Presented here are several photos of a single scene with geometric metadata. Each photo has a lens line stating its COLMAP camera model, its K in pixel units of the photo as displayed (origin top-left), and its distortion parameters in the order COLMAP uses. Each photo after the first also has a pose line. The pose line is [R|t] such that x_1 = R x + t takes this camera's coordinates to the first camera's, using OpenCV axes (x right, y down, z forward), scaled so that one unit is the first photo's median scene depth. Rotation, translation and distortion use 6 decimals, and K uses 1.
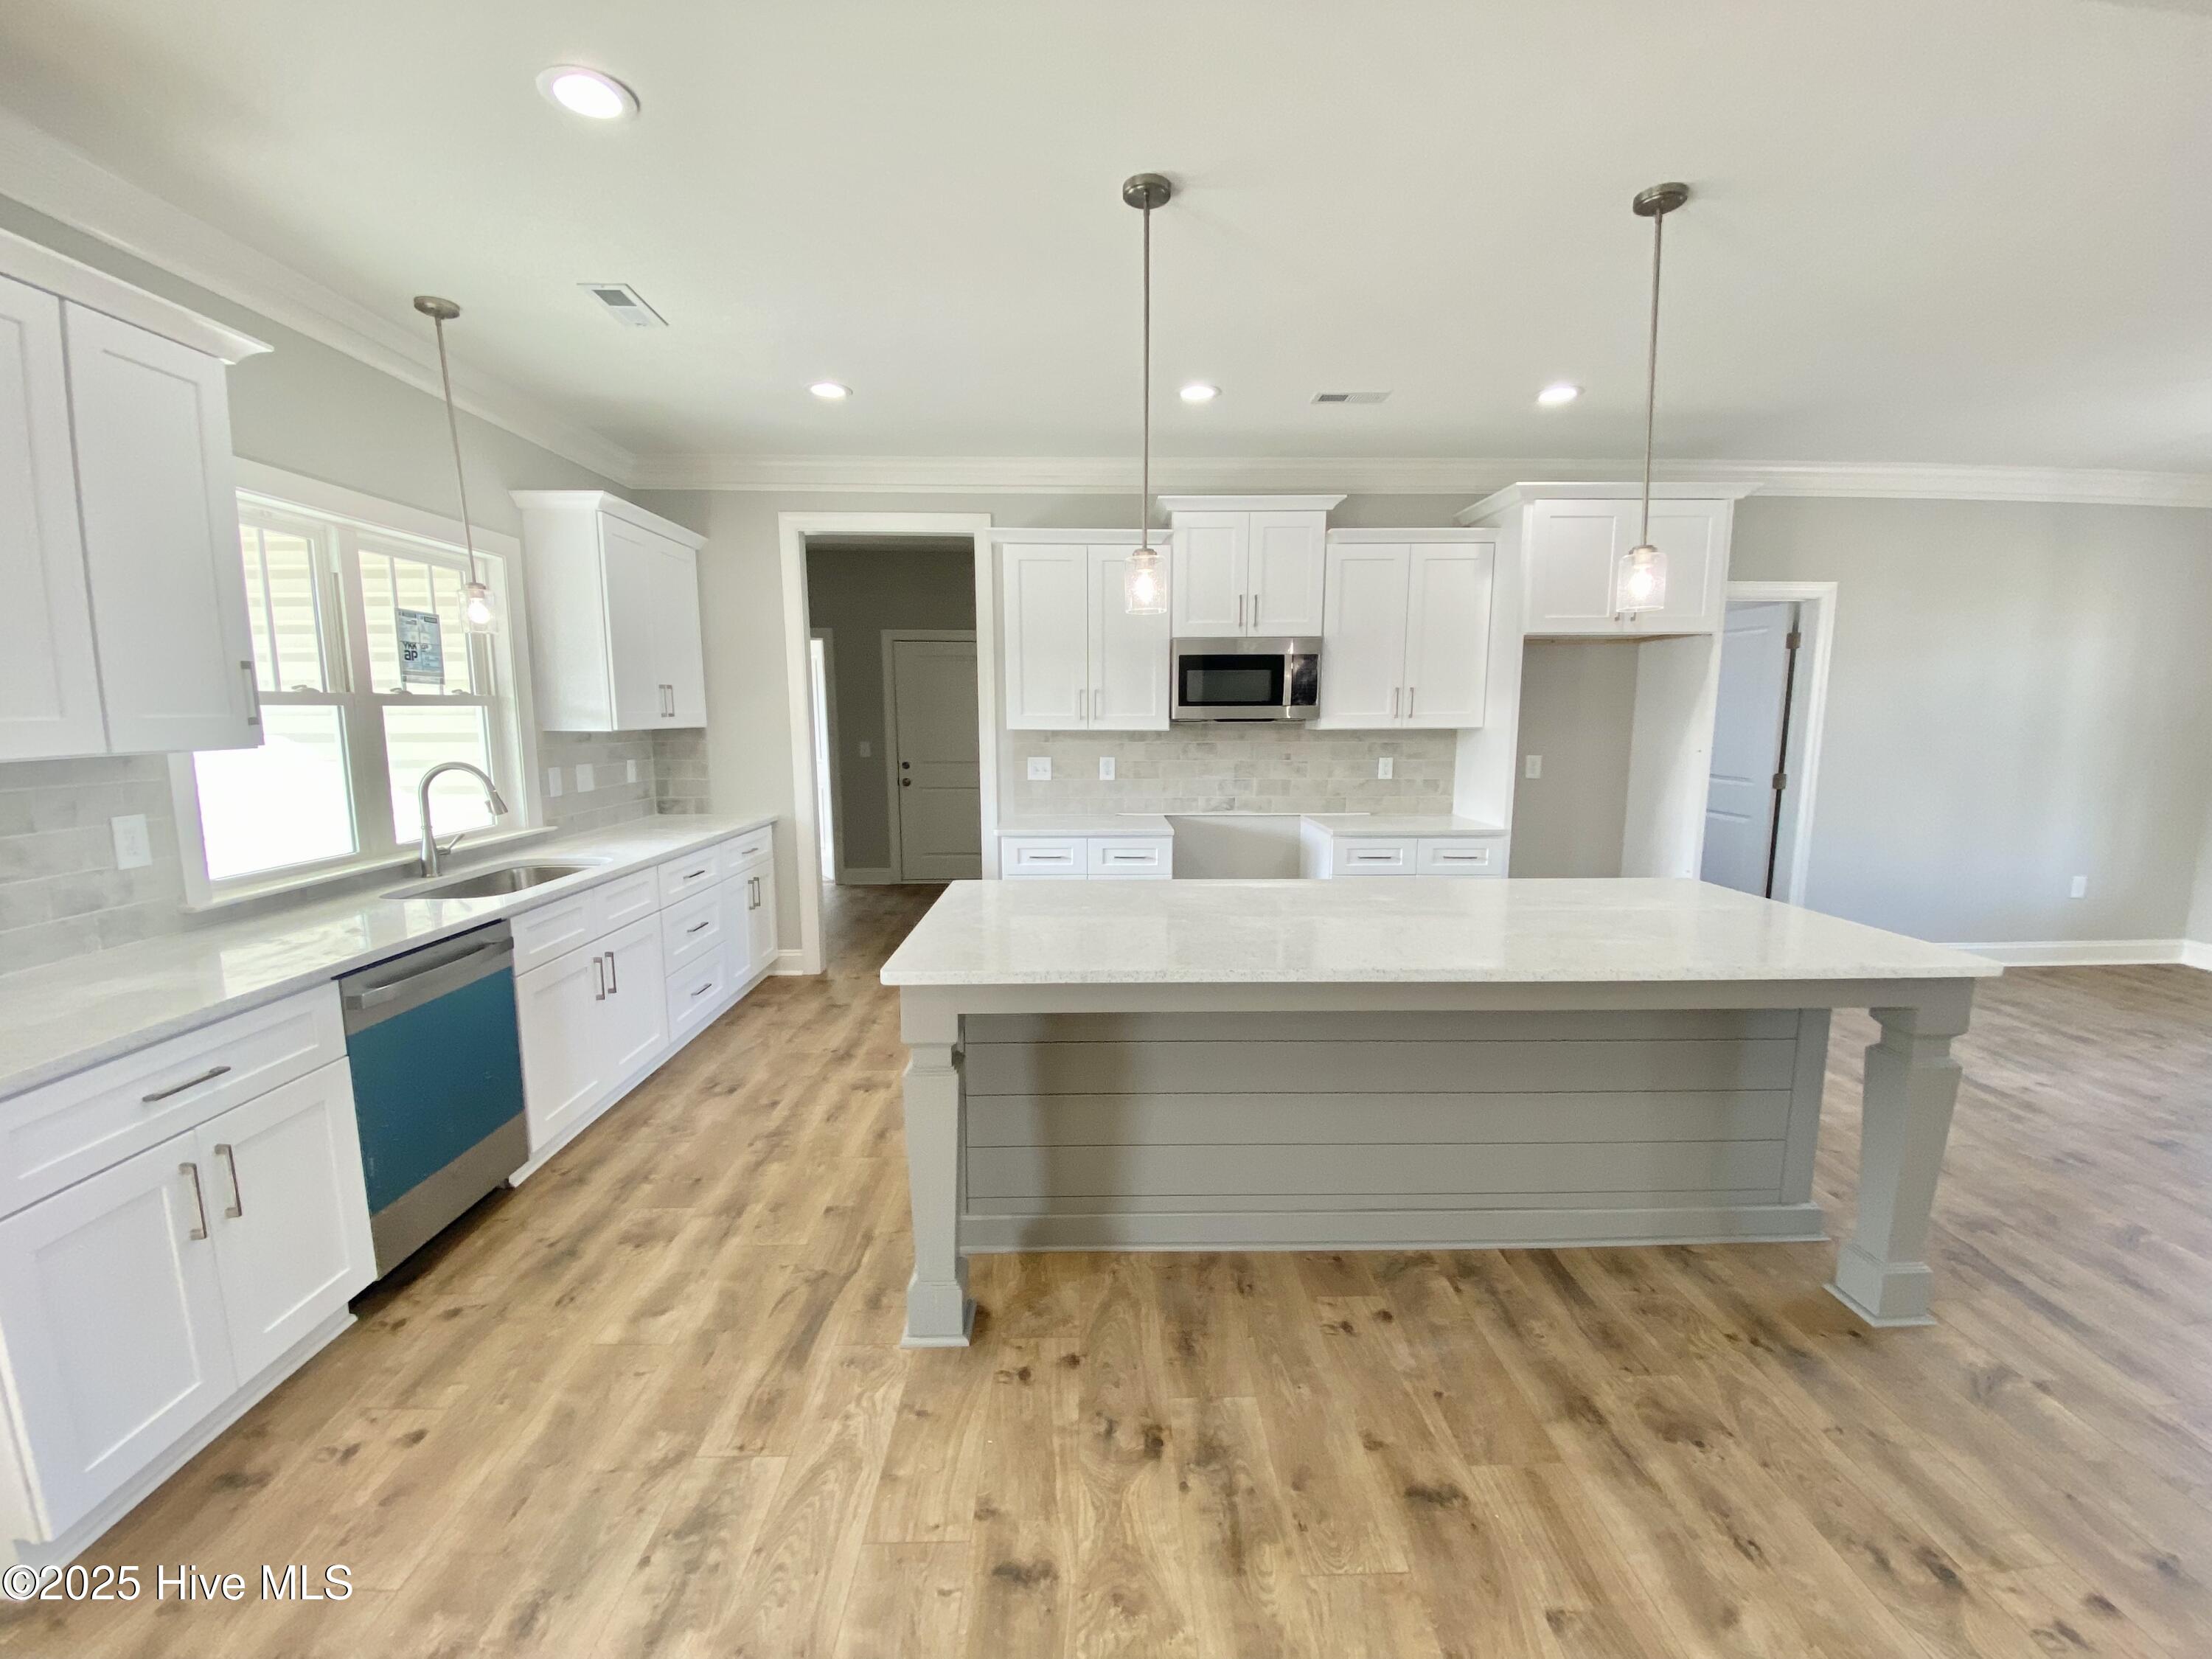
lens RADIAL K [[887.6, 0, 1107.0], [0, 887.6, 838.1], [0, 0, 1]] dist [0.030174, -0.026896]
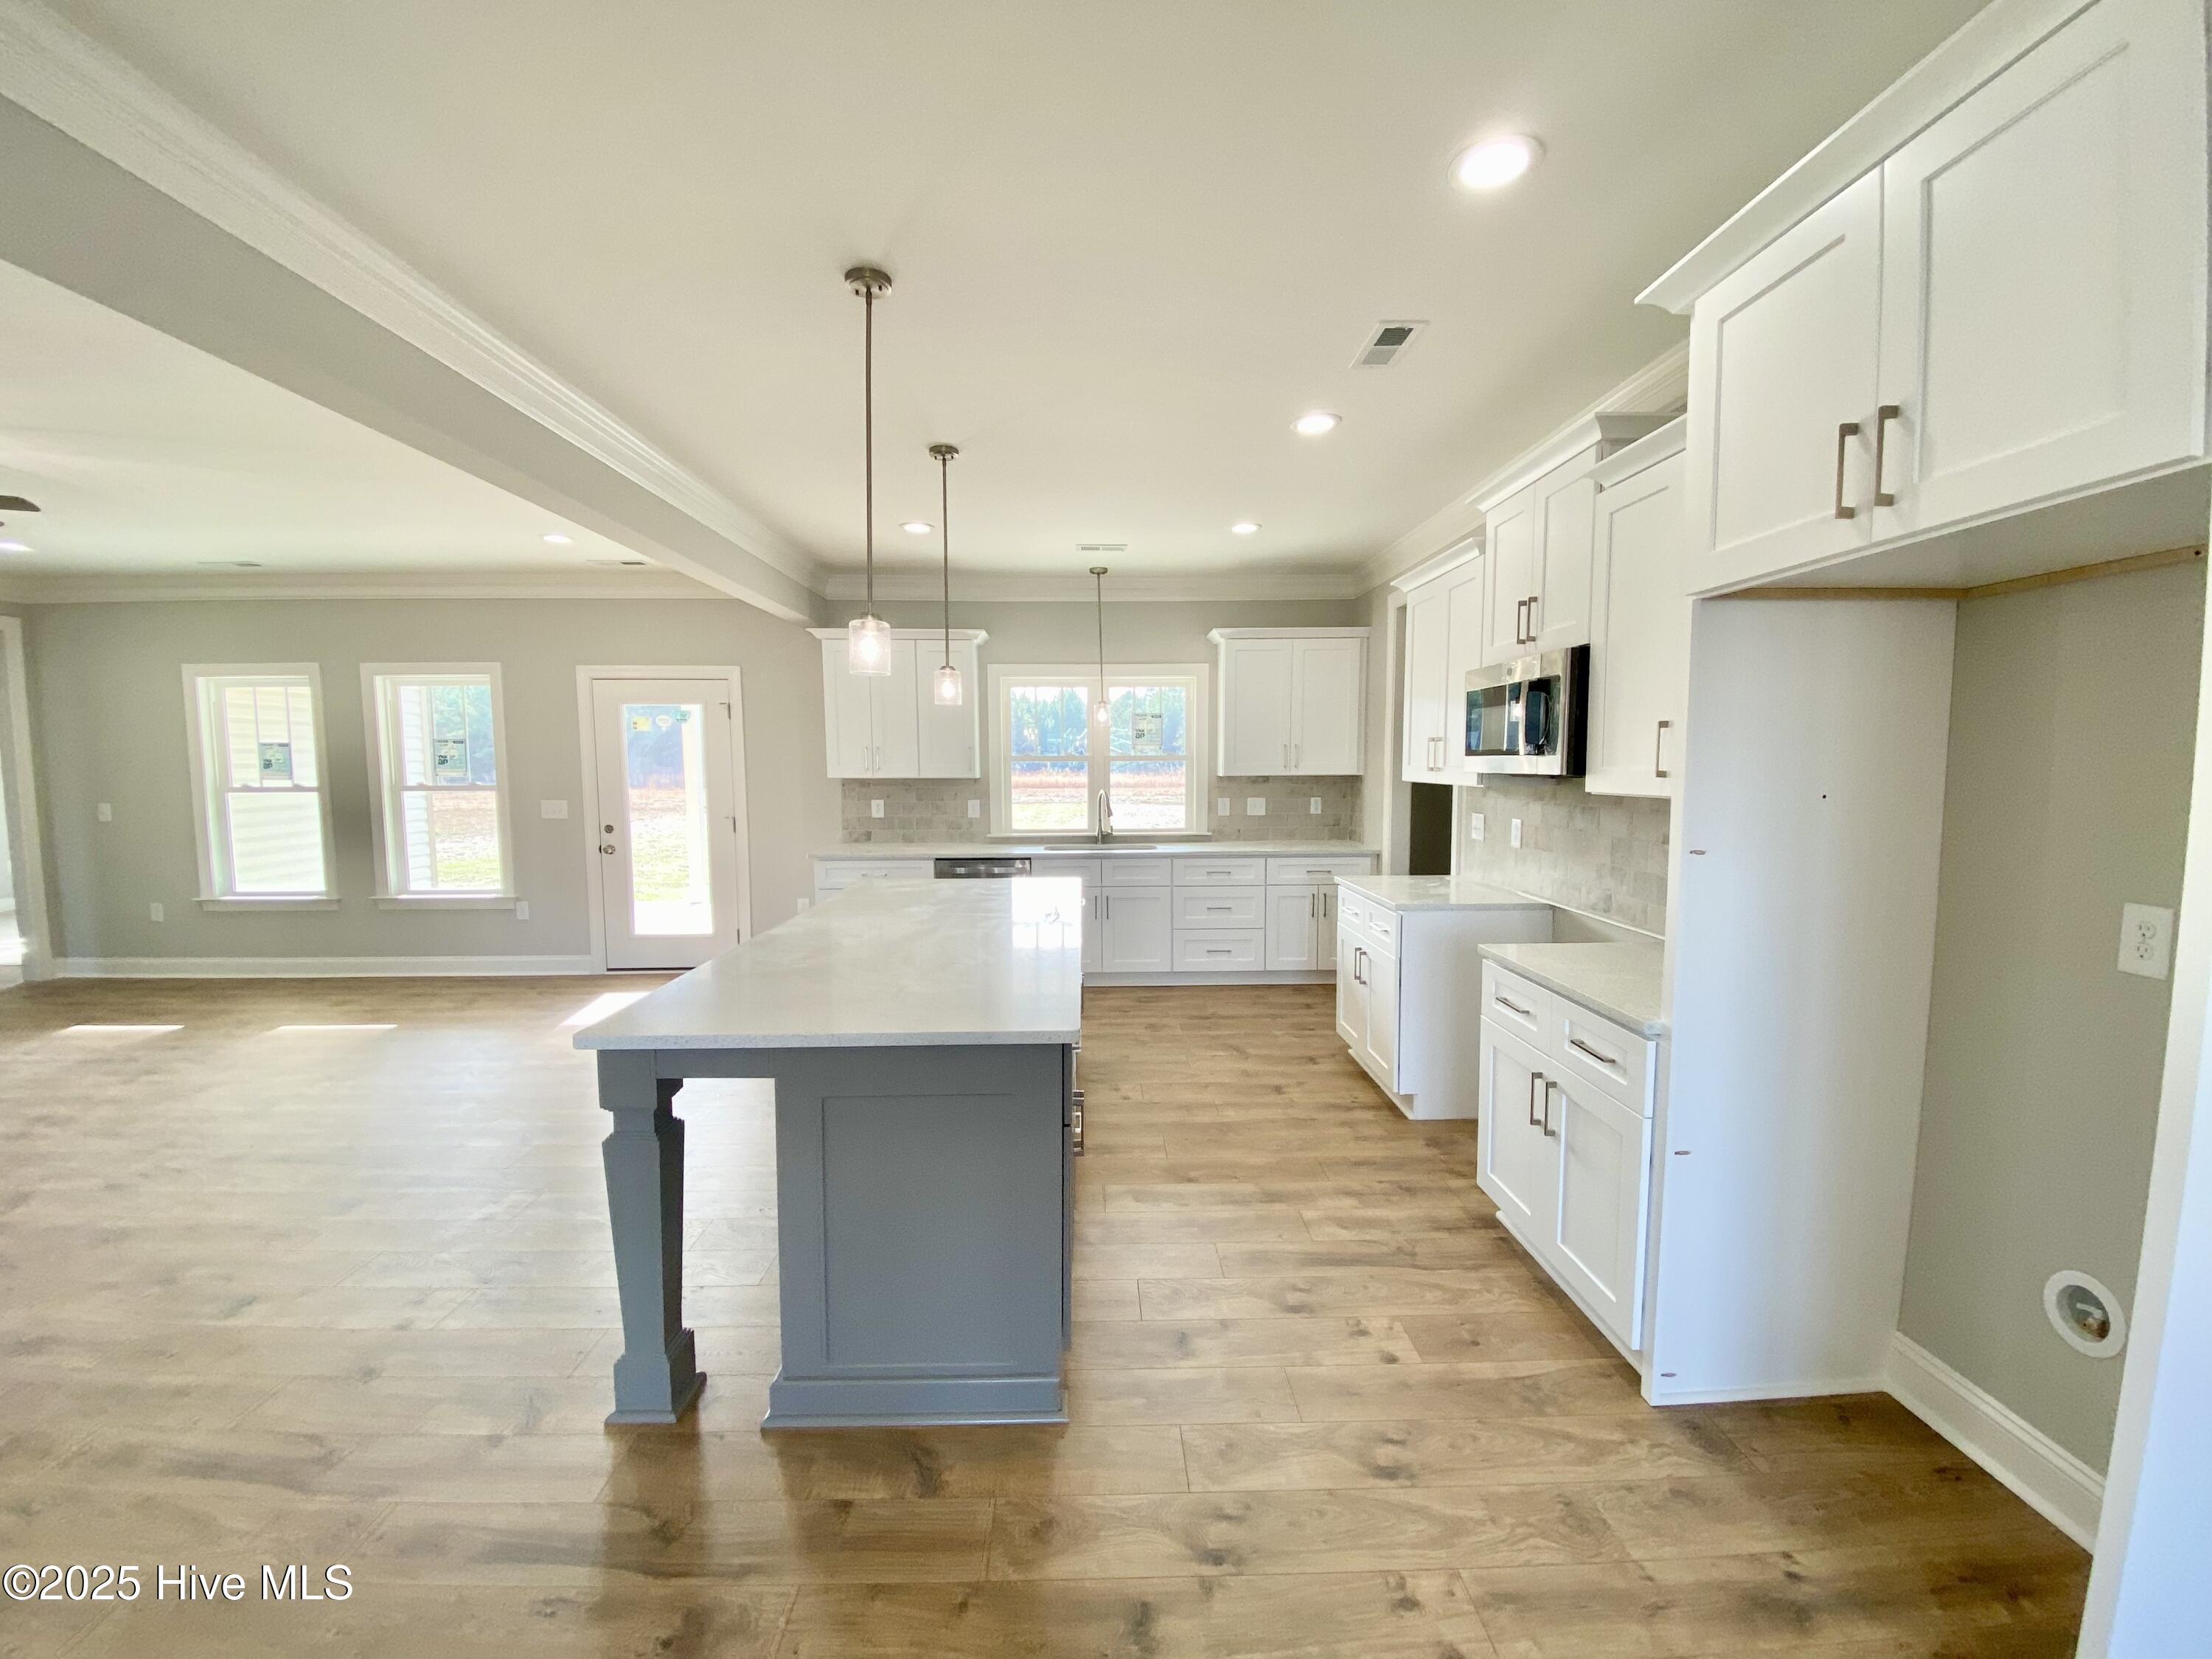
lens RADIAL K [[887.6, 0, 1107.0], [0, 887.6, 838.1], [0, 0, 1]] dist [0.030174, -0.026896]
pose [[0.008433, 0.087329, -0.996144, 1.179762], [-0.137211, 0.986858, 0.085354, -0.136404], [0.990506, 0.135962, 0.020304, 0.915475]]
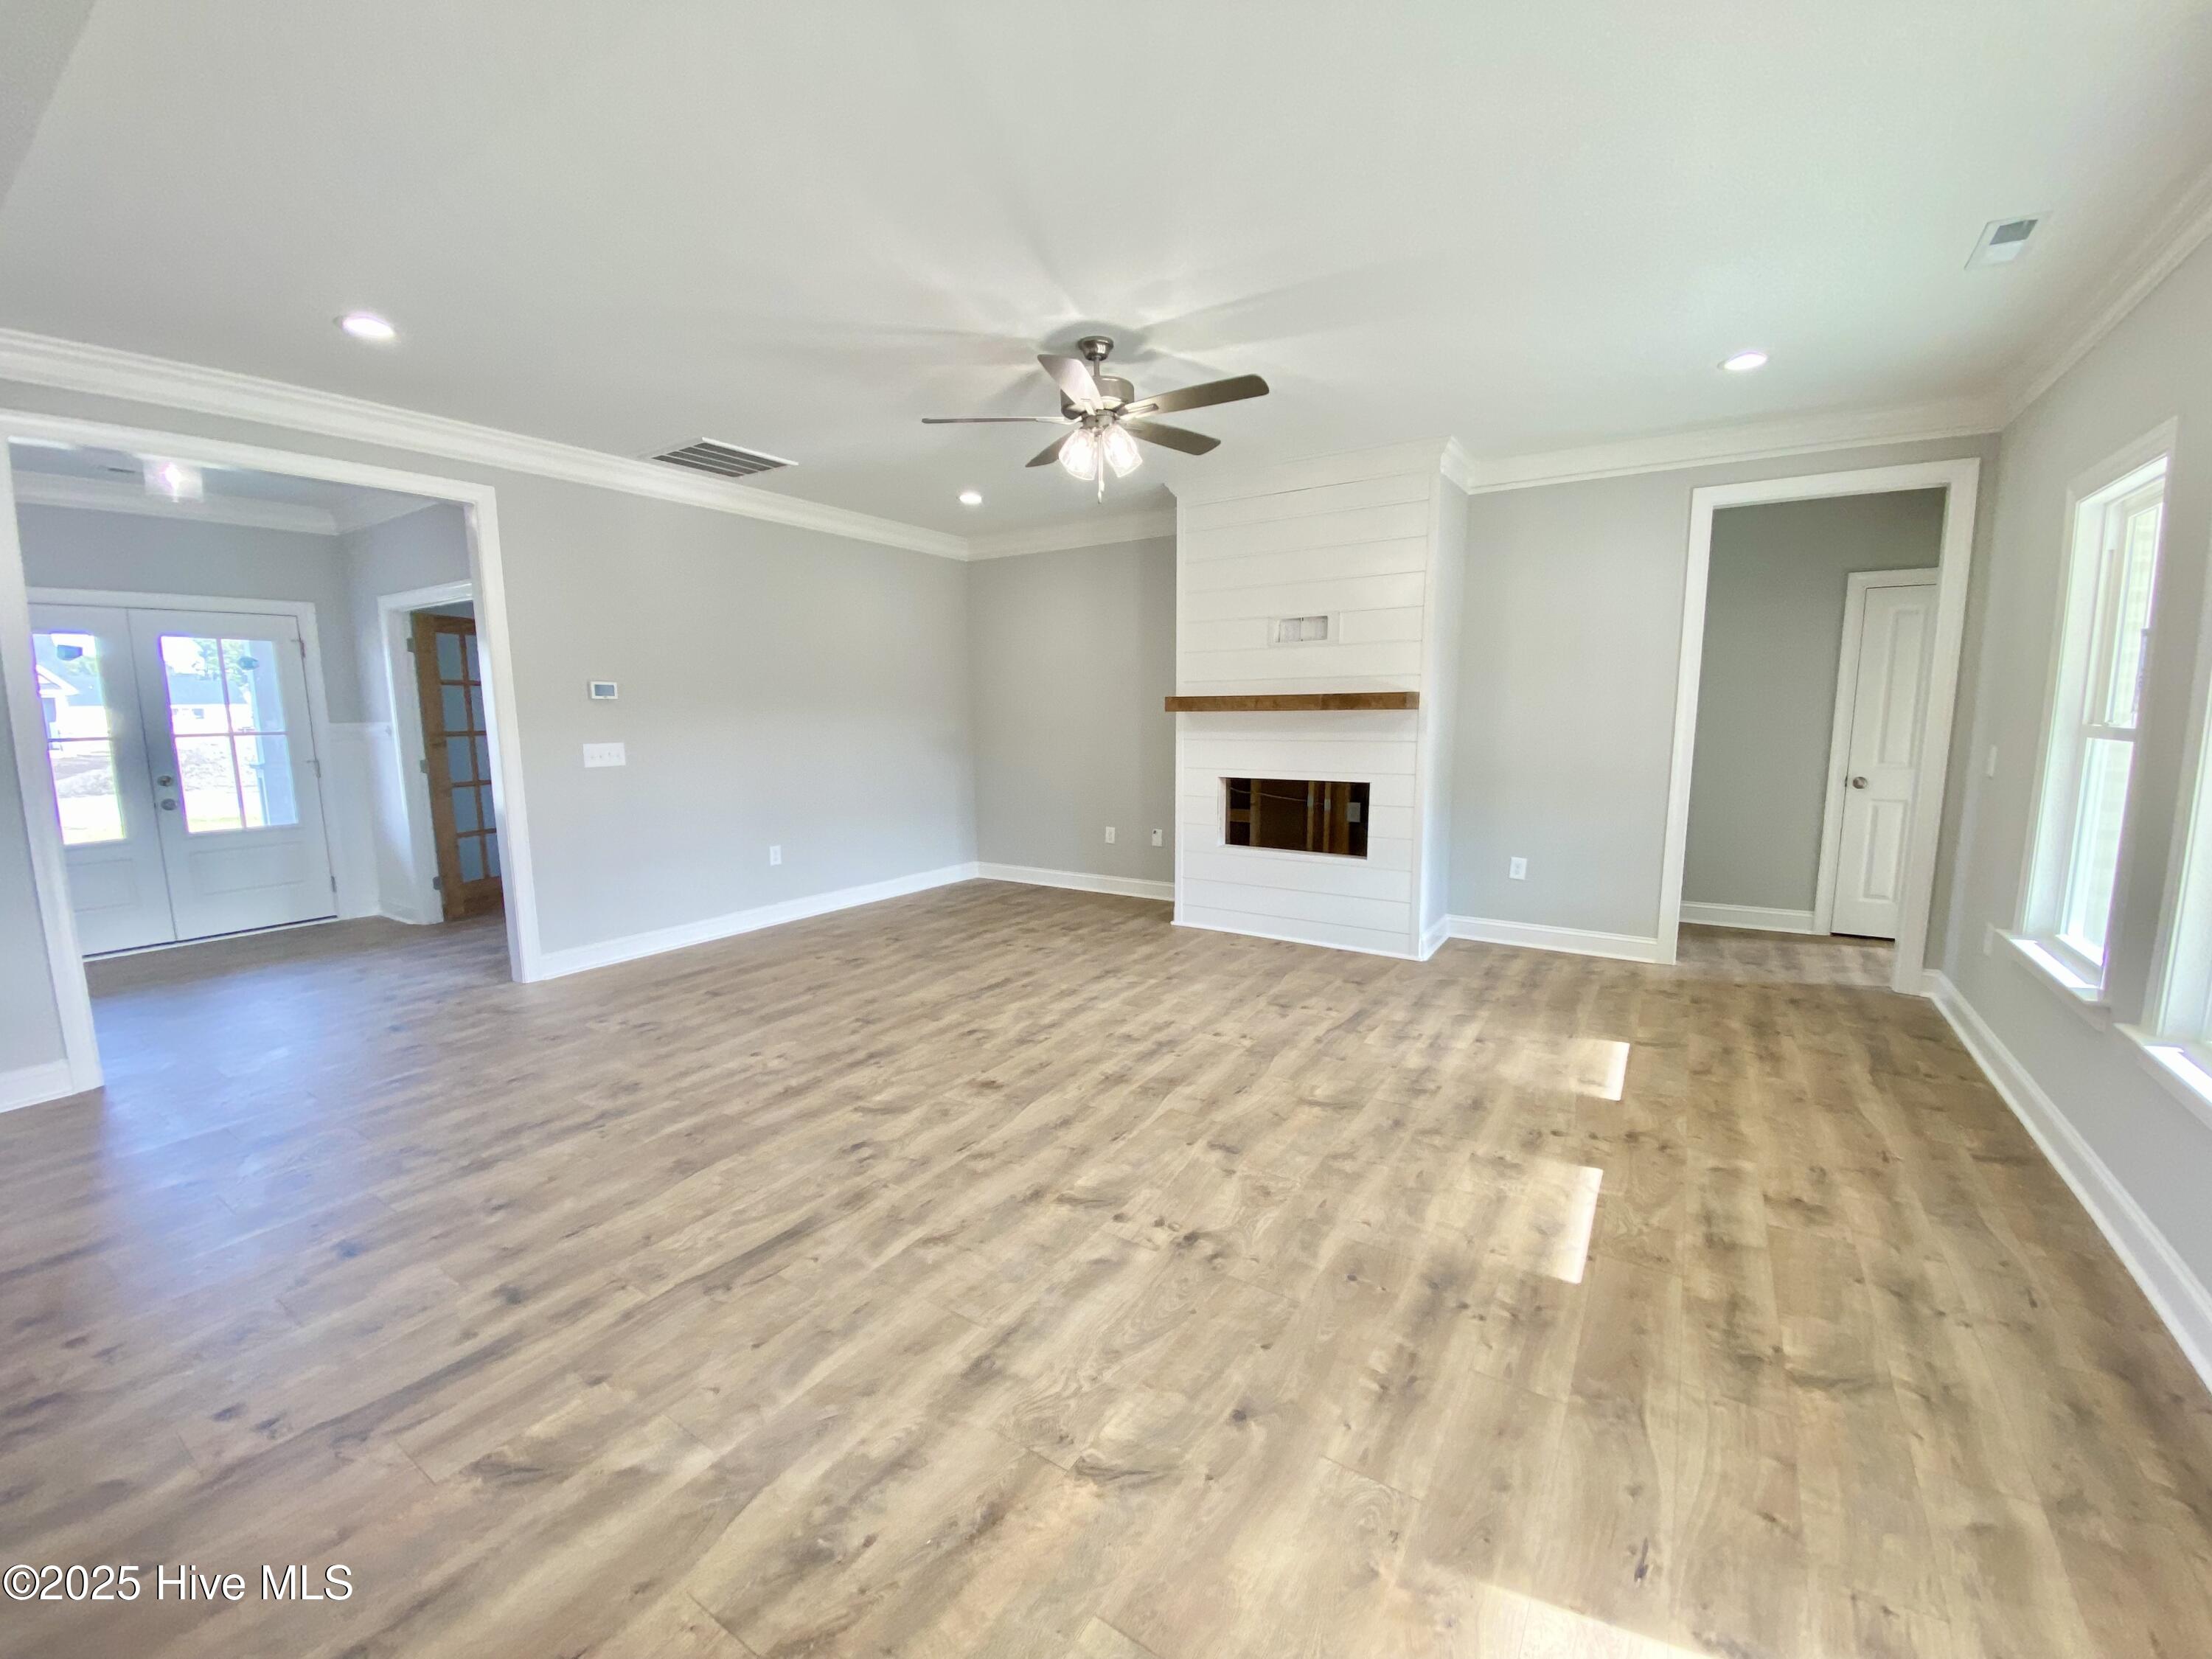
lens RADIAL K [[887.6, 0, 1107.0], [0, 887.6, 838.1], [0, 0, 1]] dist [0.030174, -0.026896]
pose [[-0.824023, -0.072922, 0.561844, -0.400028], [0.090397, 0.962055, 0.257445, -0.041268], [-0.559299, 0.262930, -0.786163, 0.410804]]
